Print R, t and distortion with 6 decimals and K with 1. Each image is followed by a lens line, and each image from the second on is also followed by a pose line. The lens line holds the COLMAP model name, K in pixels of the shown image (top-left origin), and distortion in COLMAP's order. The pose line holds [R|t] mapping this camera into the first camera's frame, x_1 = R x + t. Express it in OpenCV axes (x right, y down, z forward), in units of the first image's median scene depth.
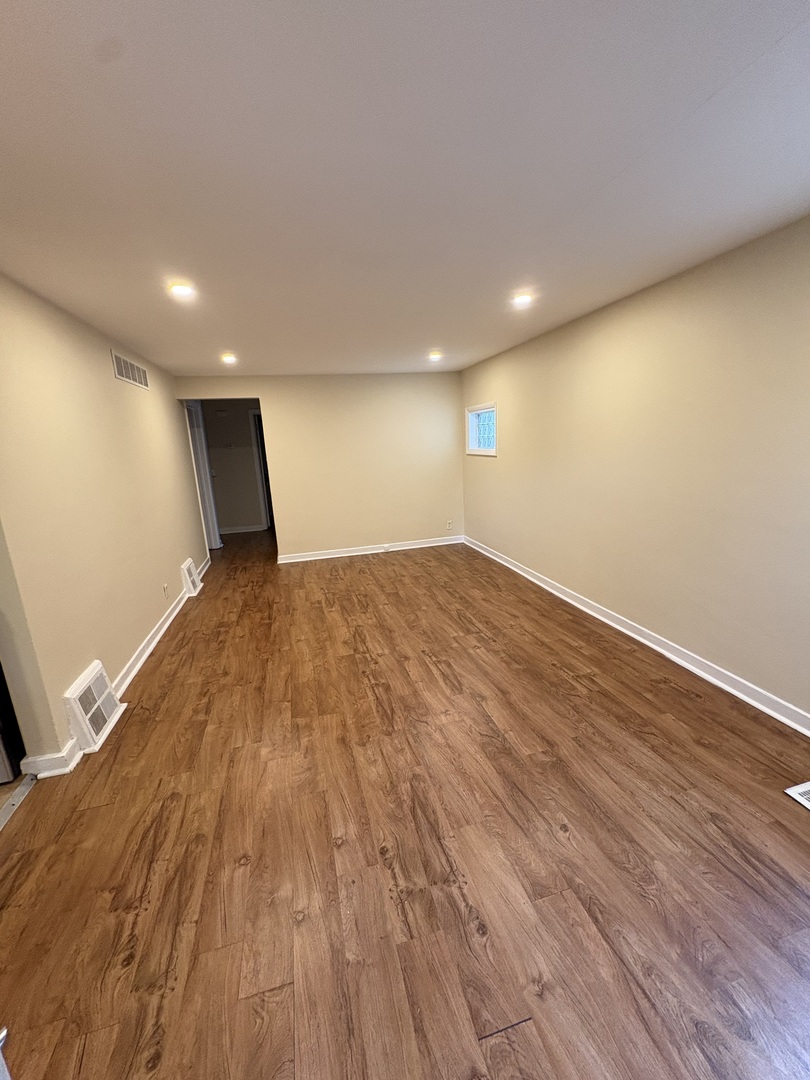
lens RADIAL K [[431.2, 0, 403.7], [0, 431.2, 535.2], [0, 0, 1]] dist [-0.001650, 0.000879]
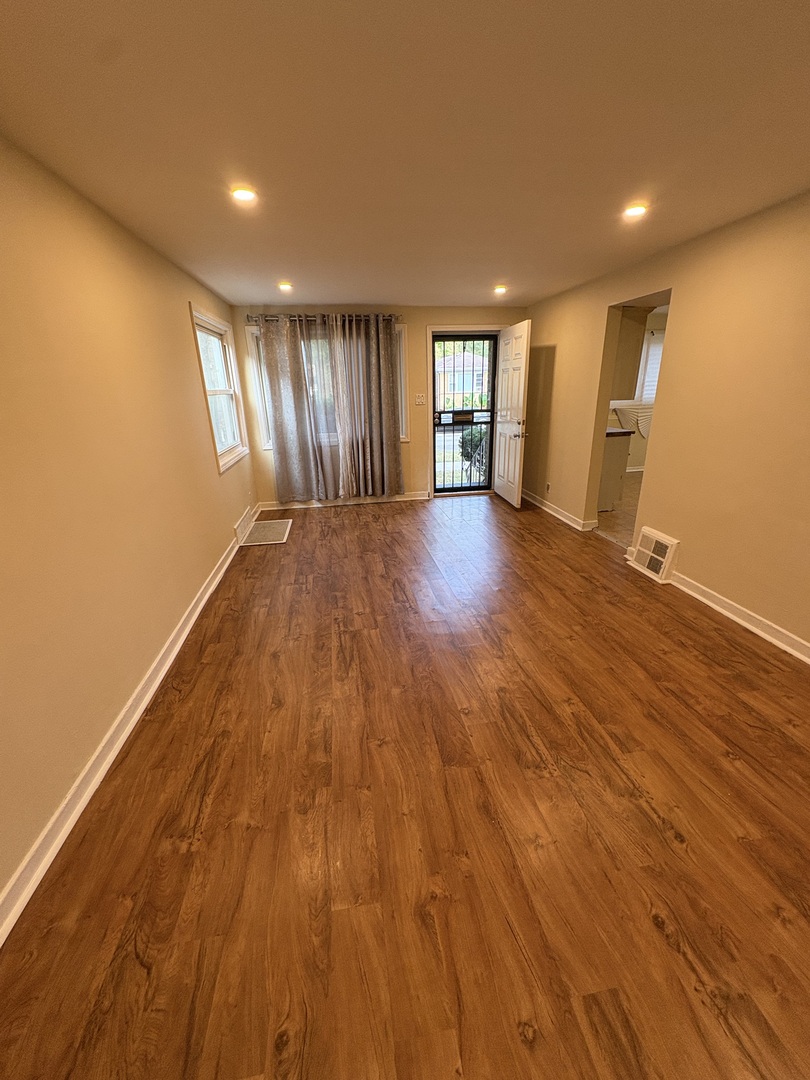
lens RADIAL K [[430.3, 0, 403.6], [0, 430.3, 538.4], [0, 0, 1]] dist [0.000976, 0.000158]
pose [[-0.992041, 0.040143, 0.119342, -0.052313], [0.097547, 0.844335, 0.526861, -0.407972], [-0.079615, 0.534309, -0.841531, 1.866554]]
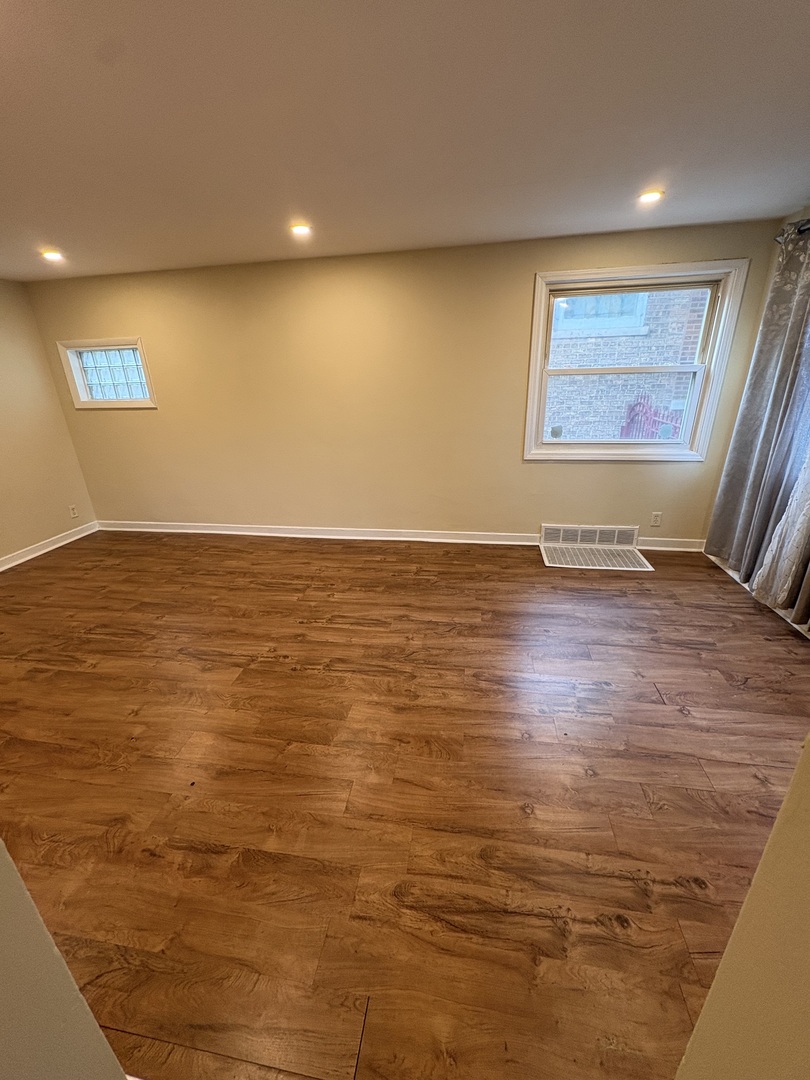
lens RADIAL K [[431.2, 0, 403.7], [0, 431.2, 535.2], [0, 0, 1]] dist [-0.001650, 0.000879]
pose [[0.409427, -0.286476, 0.866199, -0.647033], [0.205660, 0.953966, 0.218294, -0.063068], [-0.888861, 0.088767, 0.449496, 0.422212]]
